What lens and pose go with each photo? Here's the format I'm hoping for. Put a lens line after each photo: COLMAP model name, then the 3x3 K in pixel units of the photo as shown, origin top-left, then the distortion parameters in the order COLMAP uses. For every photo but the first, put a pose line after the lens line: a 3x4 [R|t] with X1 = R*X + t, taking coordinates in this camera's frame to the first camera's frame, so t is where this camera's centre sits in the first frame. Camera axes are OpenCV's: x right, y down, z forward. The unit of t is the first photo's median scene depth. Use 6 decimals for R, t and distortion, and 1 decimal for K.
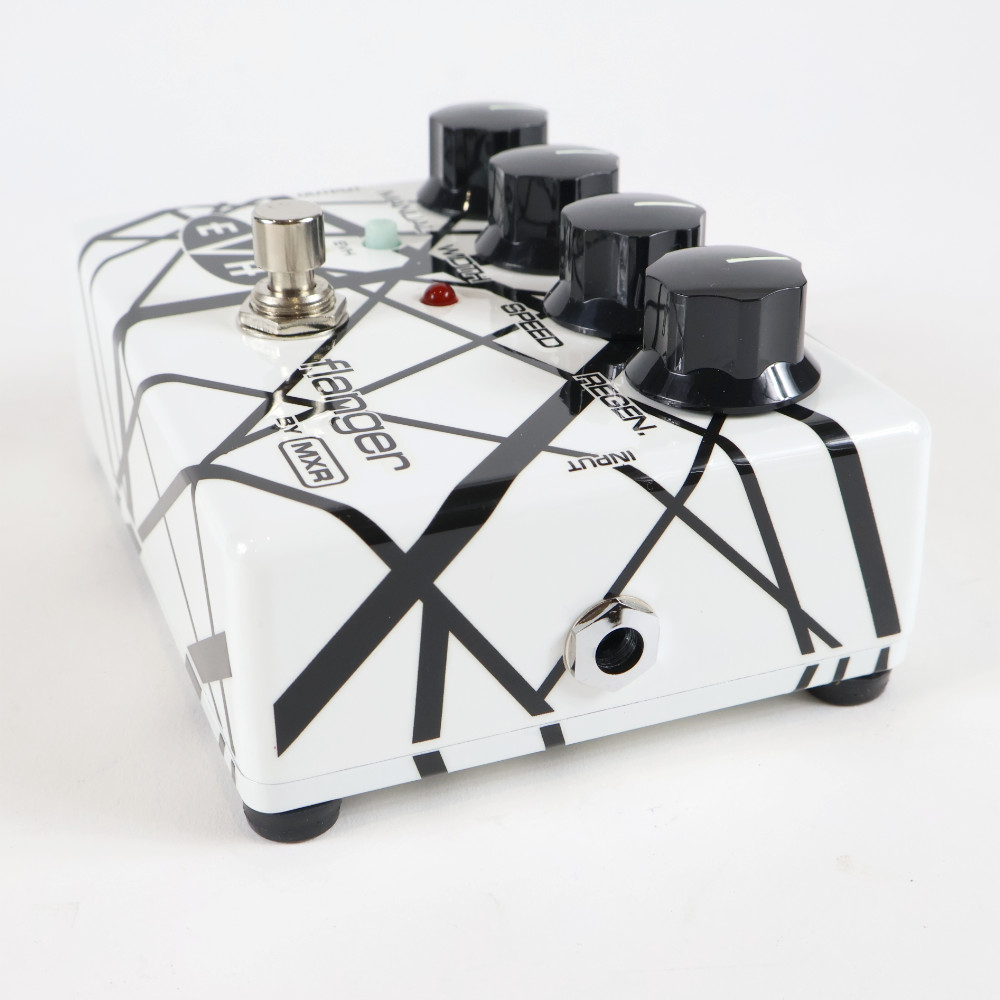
lens RADIAL K [[1698.0, 0, 462.5], [0, 1698.0, 500.1], [0, 0, 1]] dist [-0.002909, -0.002269]
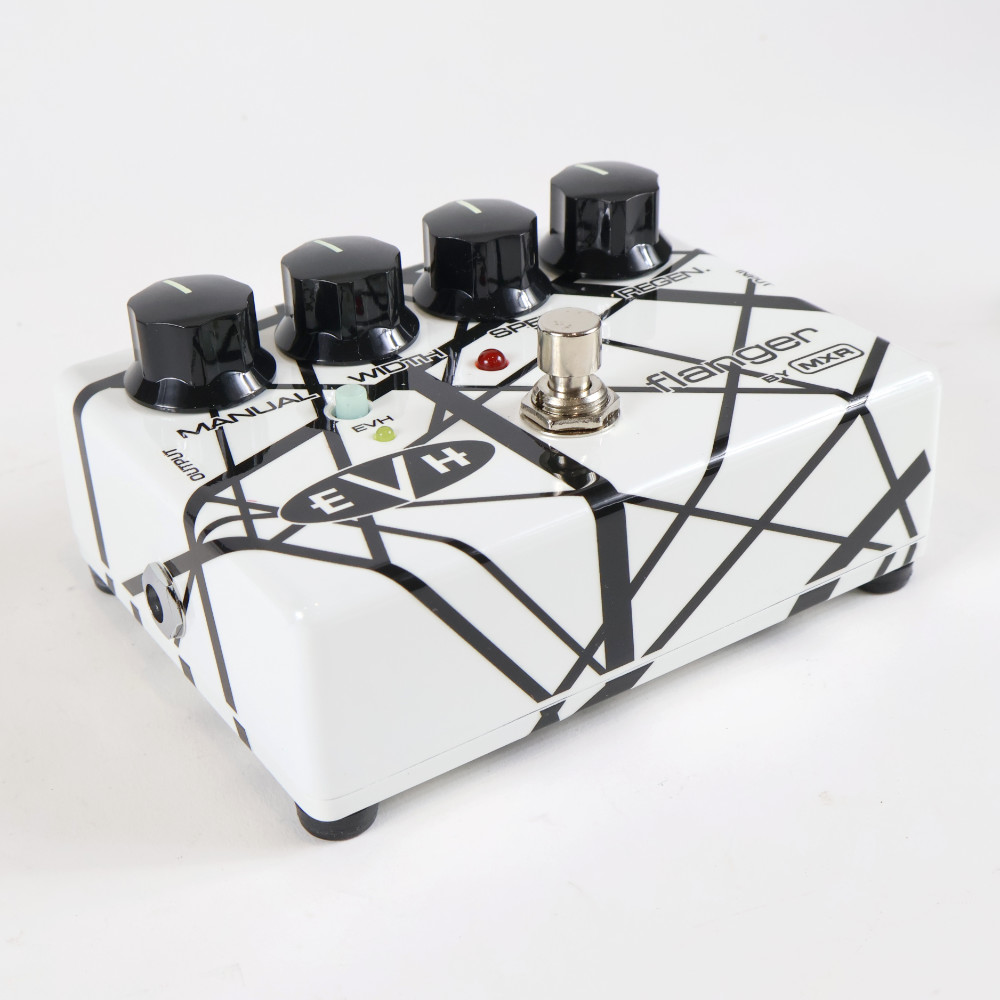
lens RADIAL K [[1698.0, 0, 462.5], [0, 1698.0, 500.1], [0, 0, 1]] dist [-0.002909, -0.002269]
pose [[-0.204275, -0.511147, 0.834865, -1.158415], [0.481559, 0.690048, 0.540310, -0.778677], [-0.852275, 0.512409, 0.105188, 1.058213]]
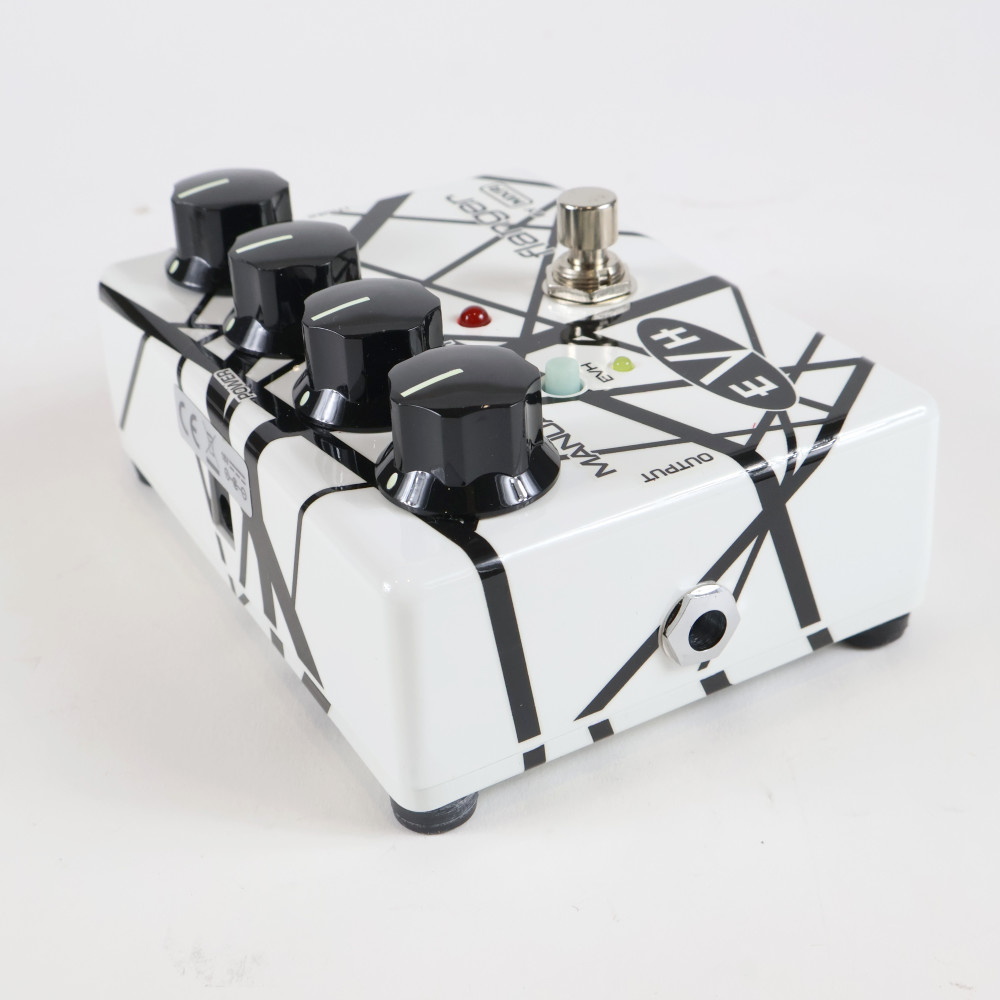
lens RADIAL K [[1698.0, 0, 462.5], [0, 1698.0, 500.1], [0, 0, 1]] dist [-0.002909, -0.002269]
pose [[-0.988883, 0.111584, -0.098286, 0.130261], [-0.023161, 0.537326, 0.843057, -1.109631], [0.146883, 0.835961, -0.528768, 1.888500]]
